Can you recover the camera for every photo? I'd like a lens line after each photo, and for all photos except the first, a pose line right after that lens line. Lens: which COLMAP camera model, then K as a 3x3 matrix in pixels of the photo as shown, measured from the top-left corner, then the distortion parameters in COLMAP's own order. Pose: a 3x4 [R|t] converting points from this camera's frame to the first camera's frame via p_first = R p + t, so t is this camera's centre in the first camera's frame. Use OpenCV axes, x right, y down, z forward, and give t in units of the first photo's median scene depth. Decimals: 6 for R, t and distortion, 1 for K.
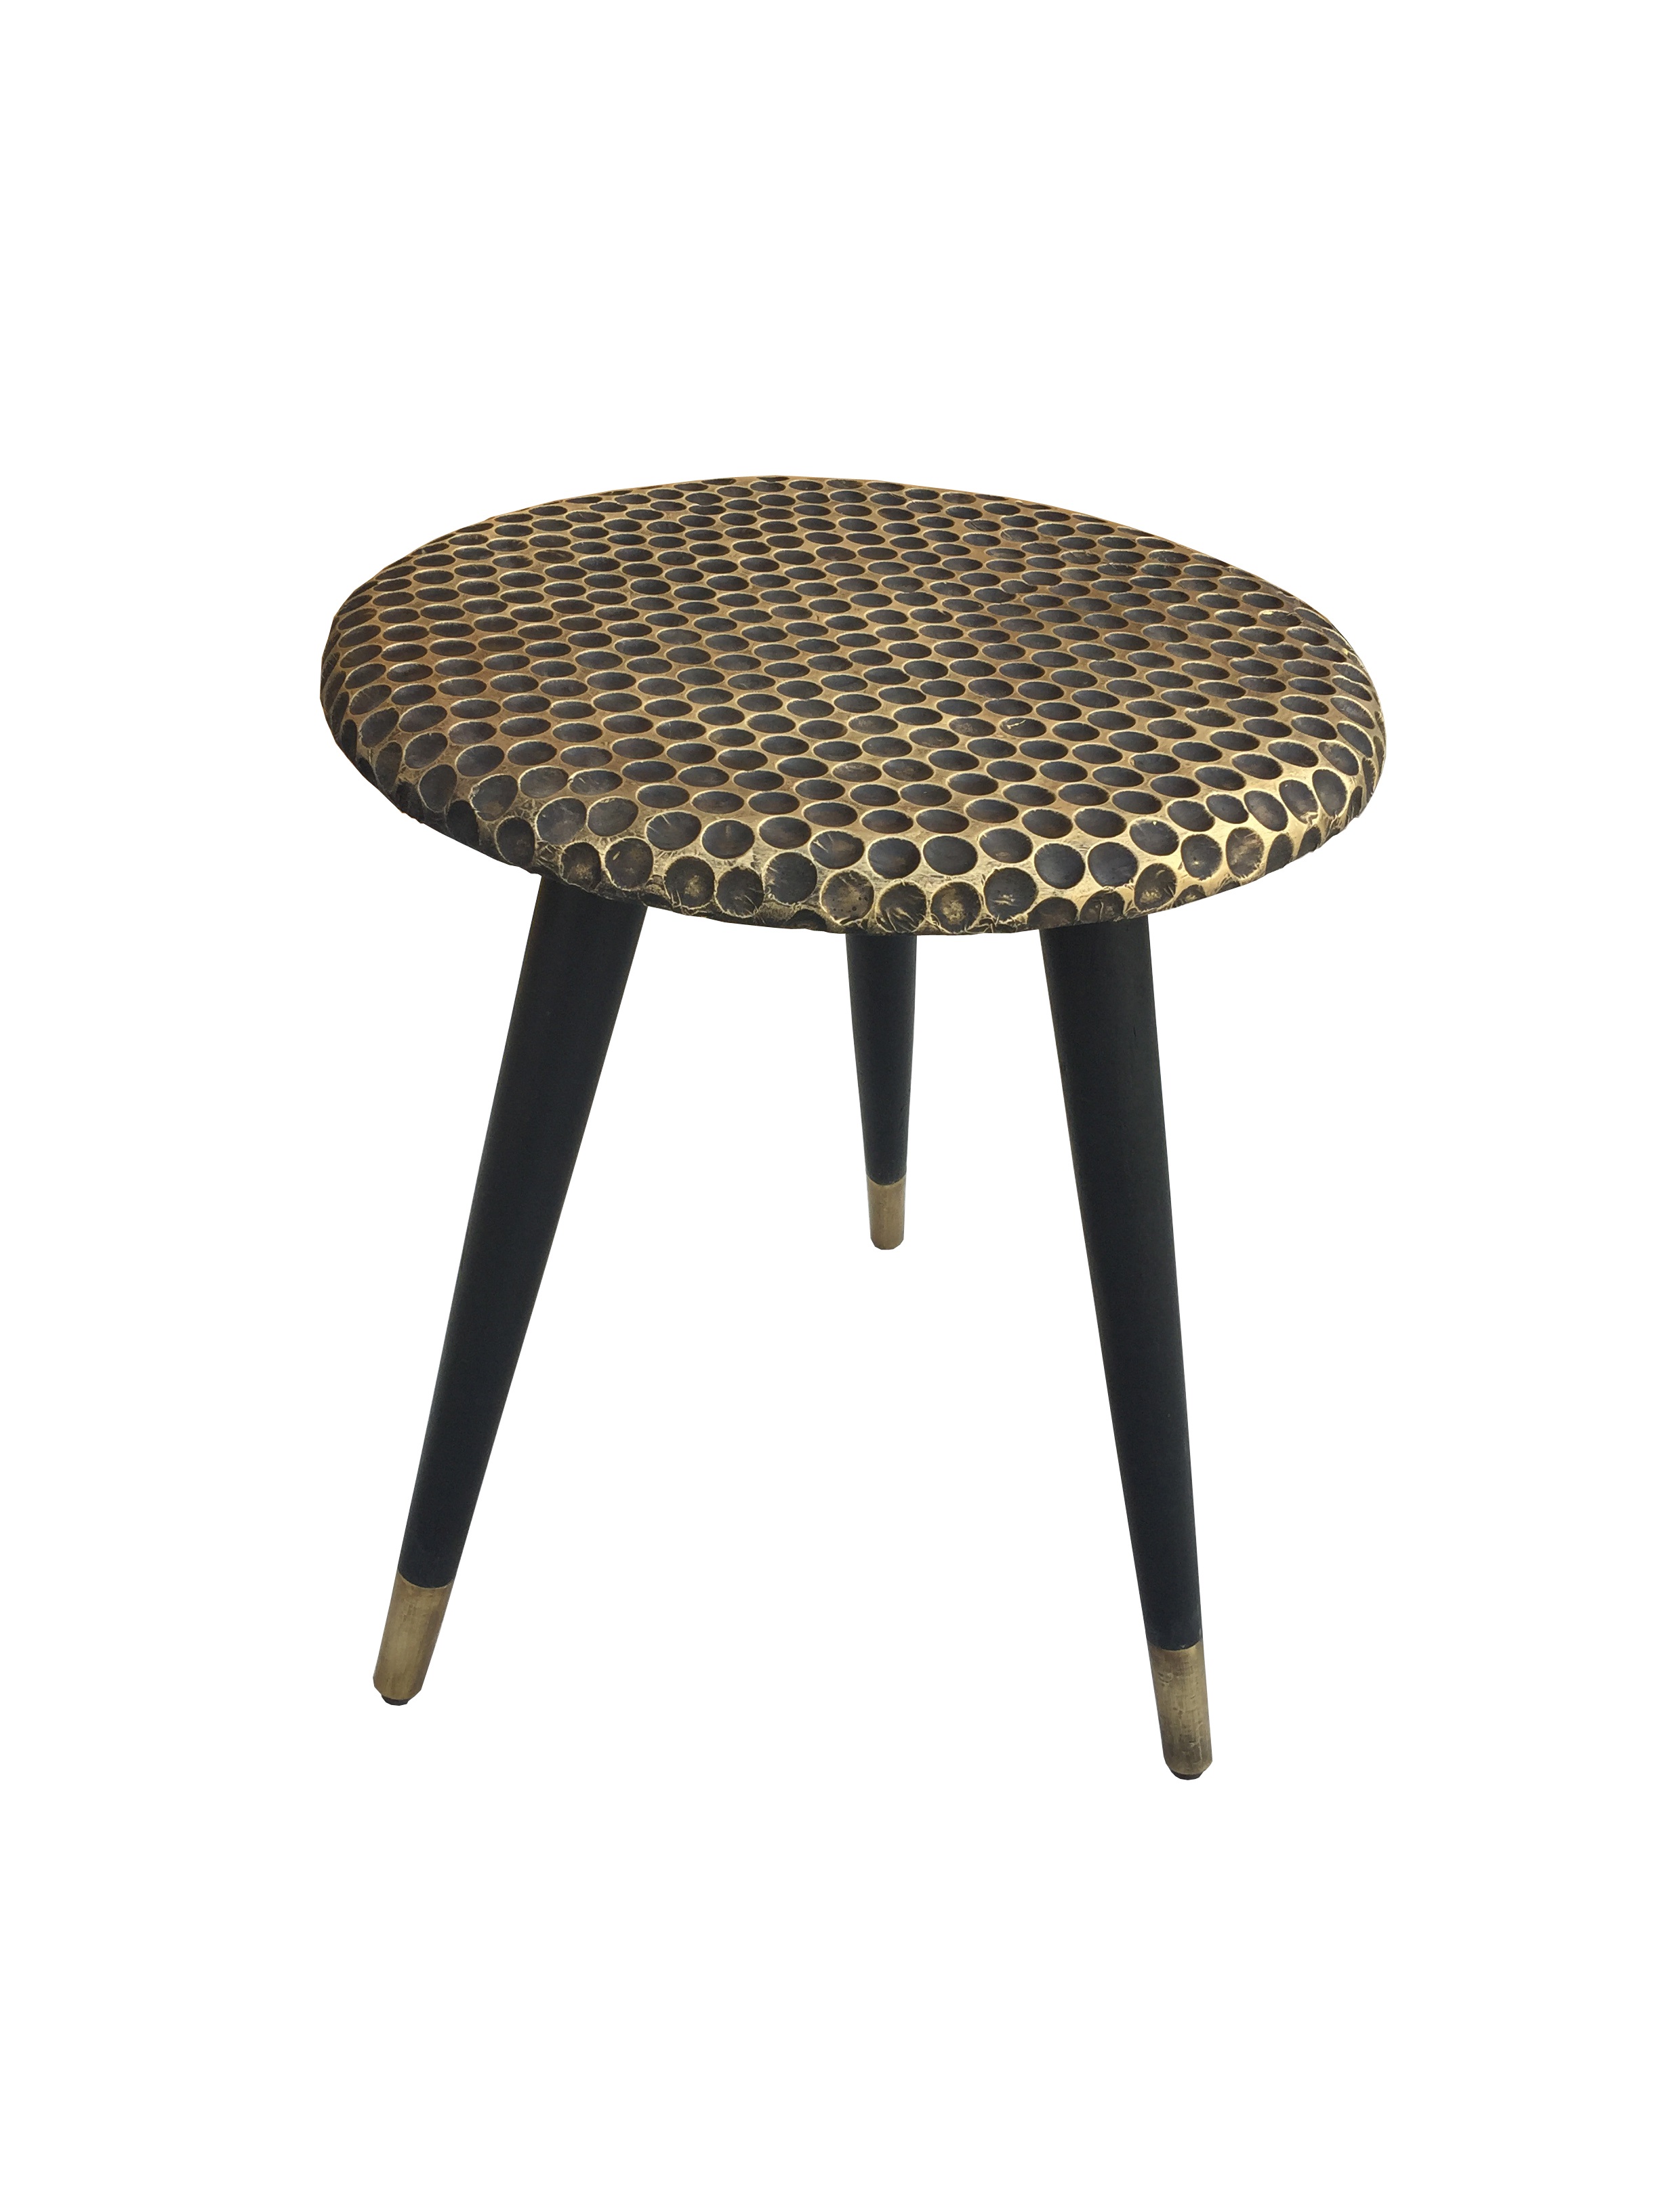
lens RADIAL K [[1896.0, 0, 829.6], [0, 1896.0, 1085.1], [0, 0, 1]] dist [0.015544, 0.000061]
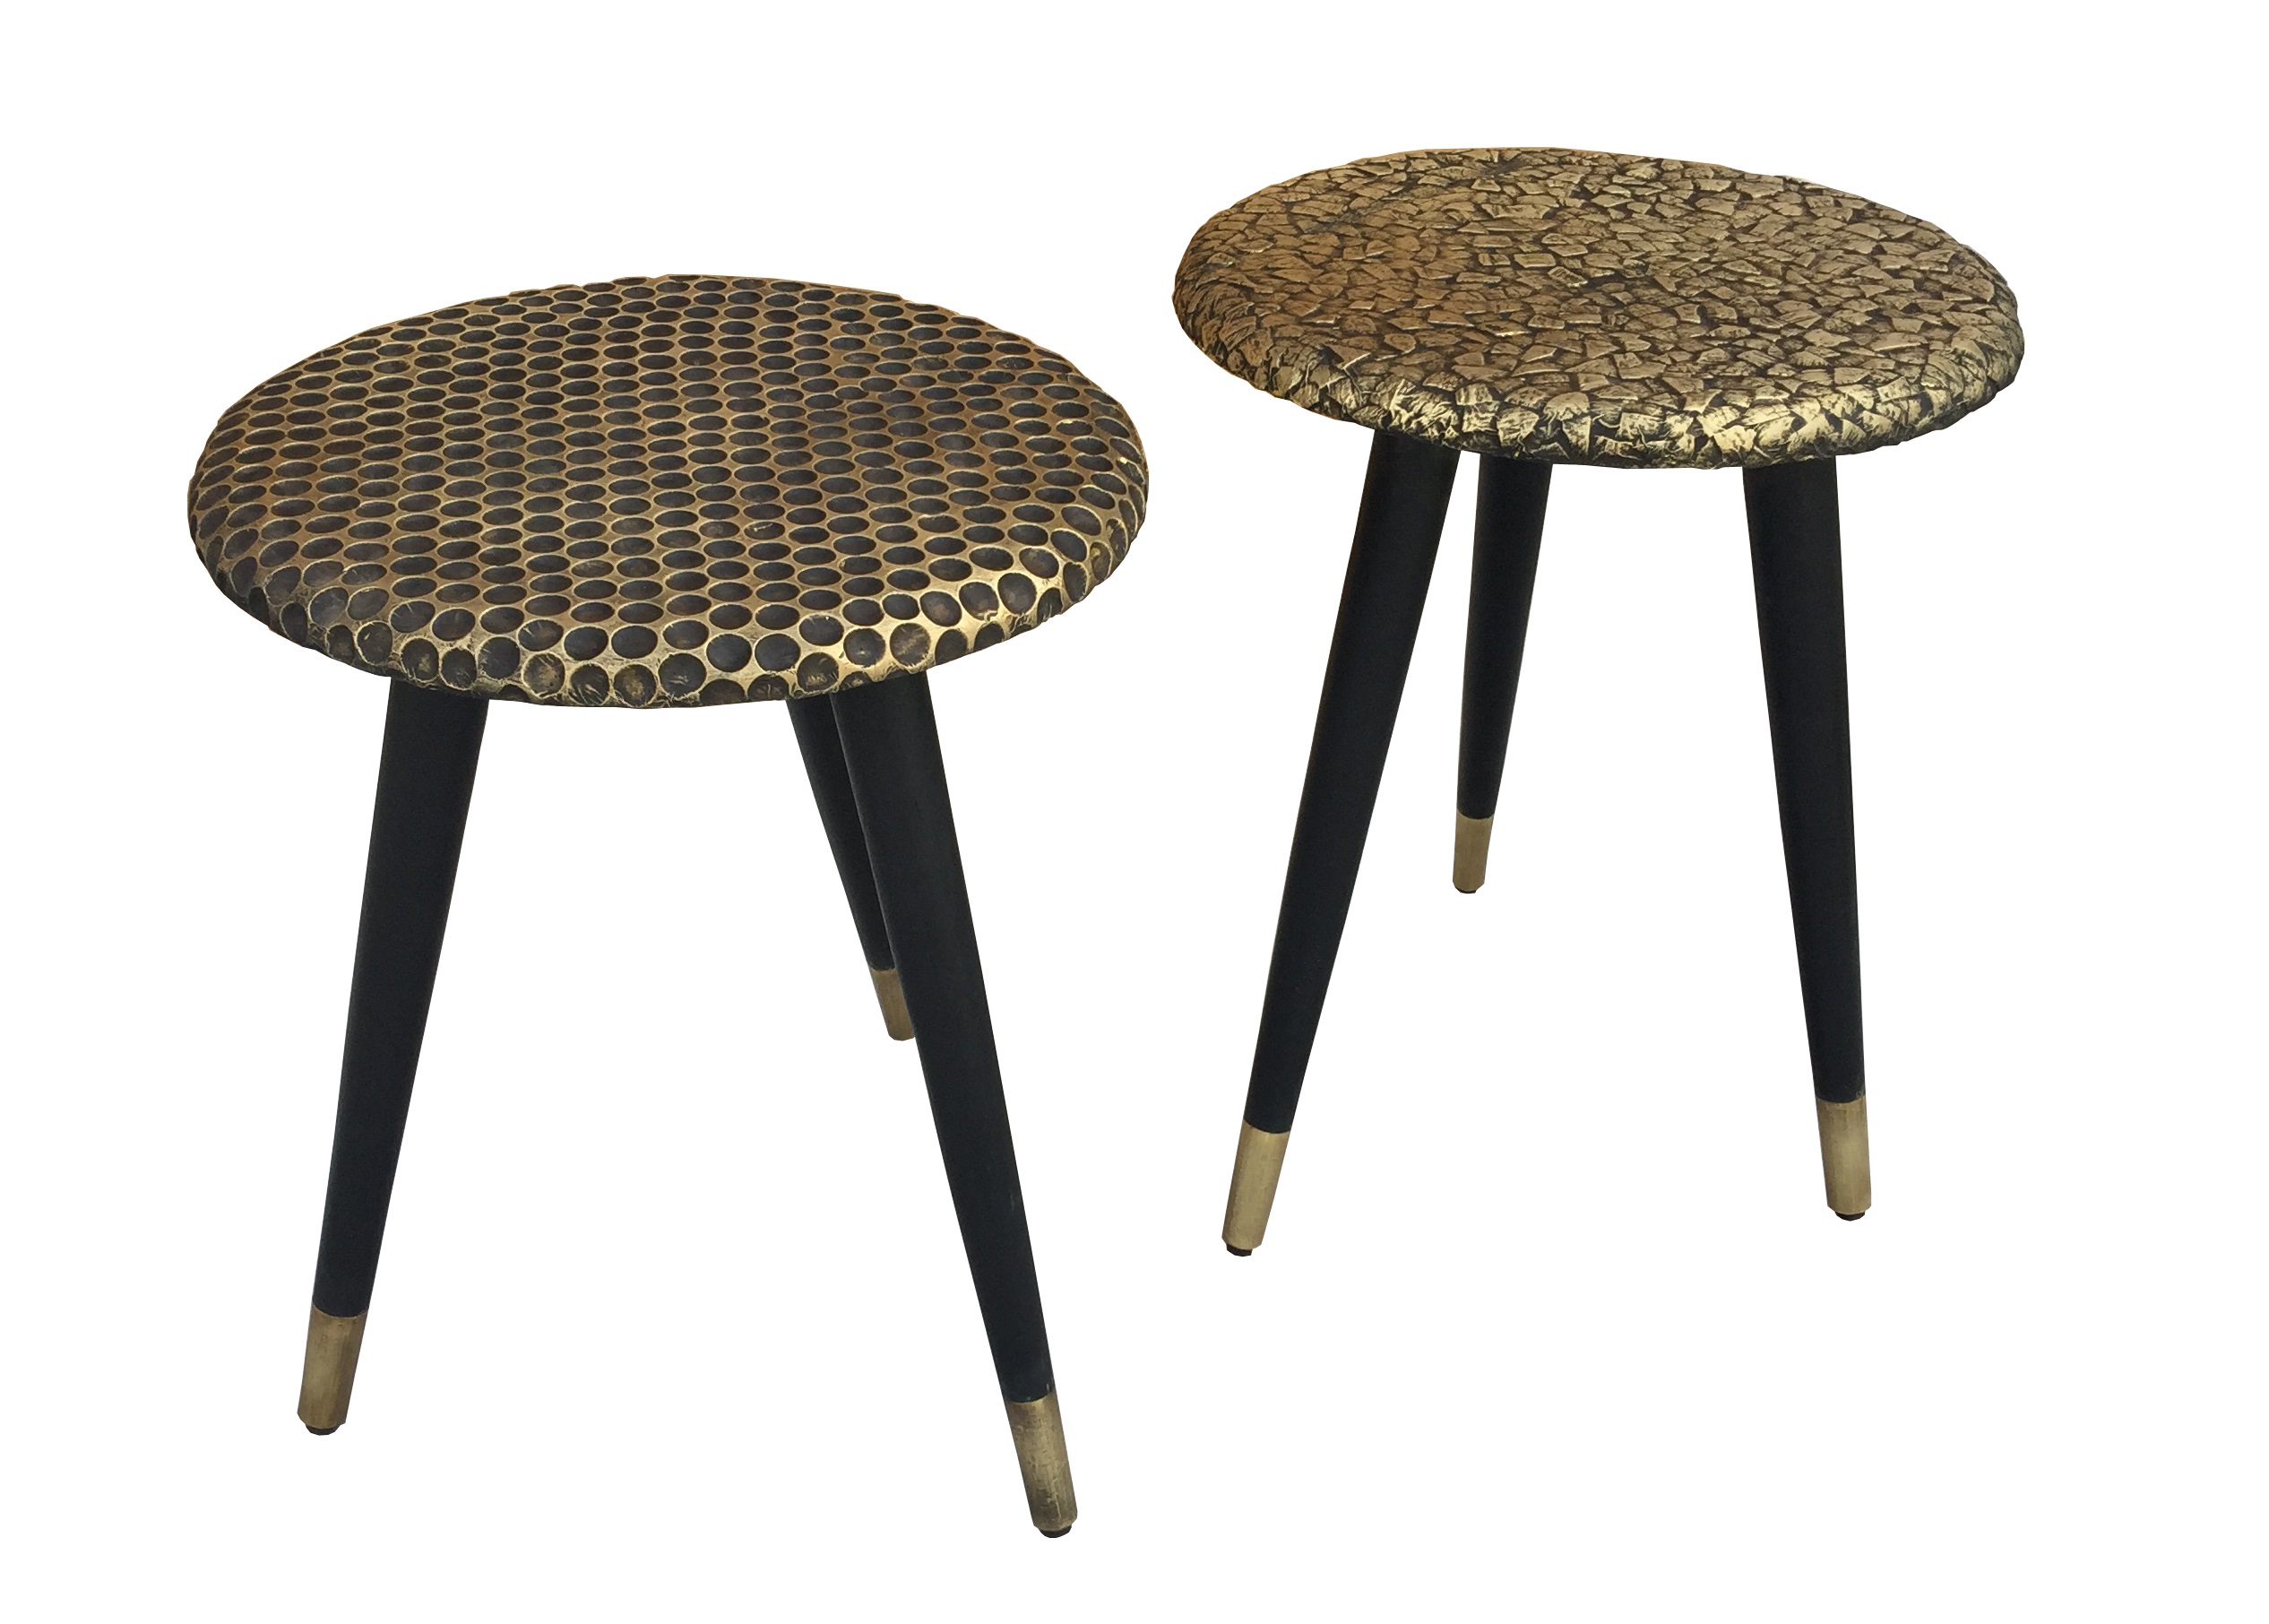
lens RADIAL K [[2531.2, 0, 1131.1], [0, 2531.2, 824.4], [0, 0, 1]] dist [-0.021786, 0.000000]
pose [[0.996565, 0.029225, -0.077492, 0.458841], [-0.031767, 0.998990, -0.031780, 0.031916], [0.076485, 0.034133, 0.996486, -0.516496]]
